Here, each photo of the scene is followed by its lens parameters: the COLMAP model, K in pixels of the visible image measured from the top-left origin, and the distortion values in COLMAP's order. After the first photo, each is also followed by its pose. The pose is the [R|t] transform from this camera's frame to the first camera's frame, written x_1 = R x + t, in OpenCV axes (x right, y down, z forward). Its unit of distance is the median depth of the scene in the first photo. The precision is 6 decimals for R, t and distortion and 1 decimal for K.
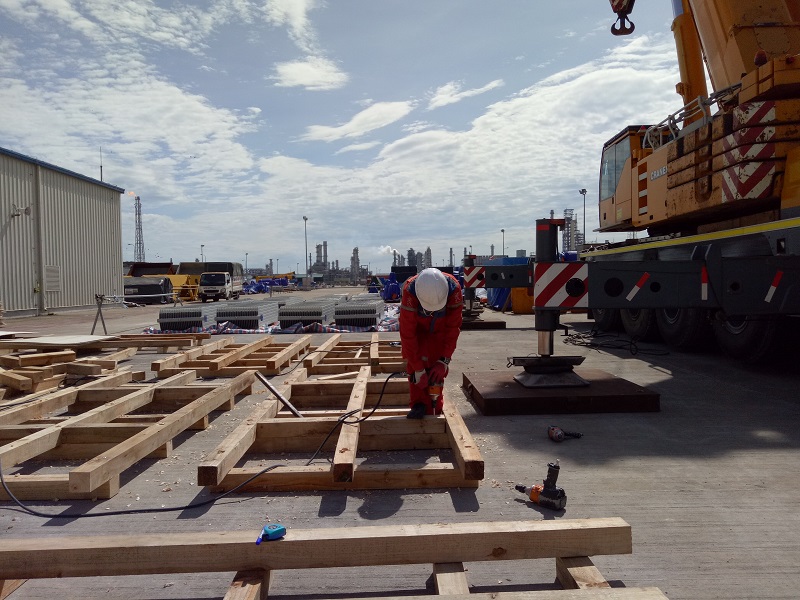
lens RADIAL K [[604.6, 0, 396.3], [0, 604.6, 299.9], [0, 0, 1]] dist [0.026868, -0.025864]
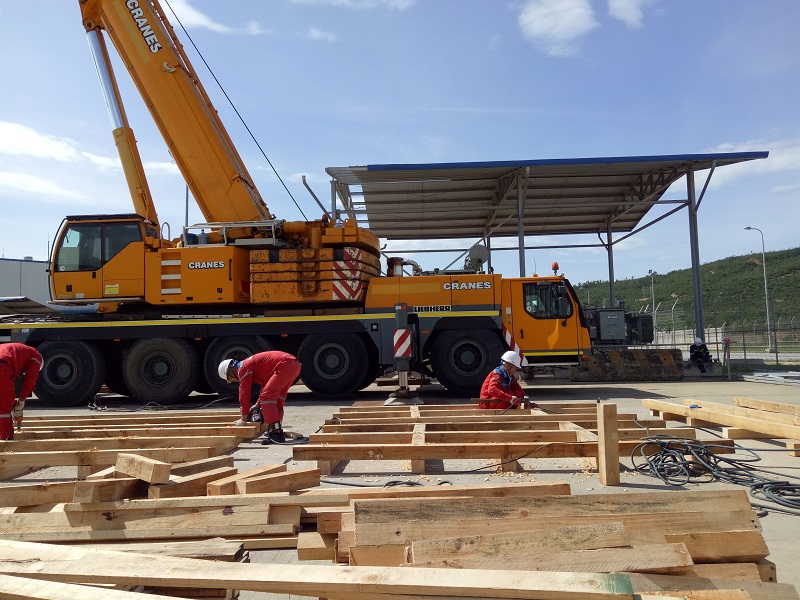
lens RADIAL K [[604.6, 0, 399.2], [0, 604.6, 319.0], [0, 0, 1]] dist [0.026868, -0.025864]
pose [[0.006407, 0.071707, 0.997405, -1.148926], [0.056132, 0.995827, -0.071954, 0.023047], [-0.998403, 0.056447, 0.002355, 0.843654]]
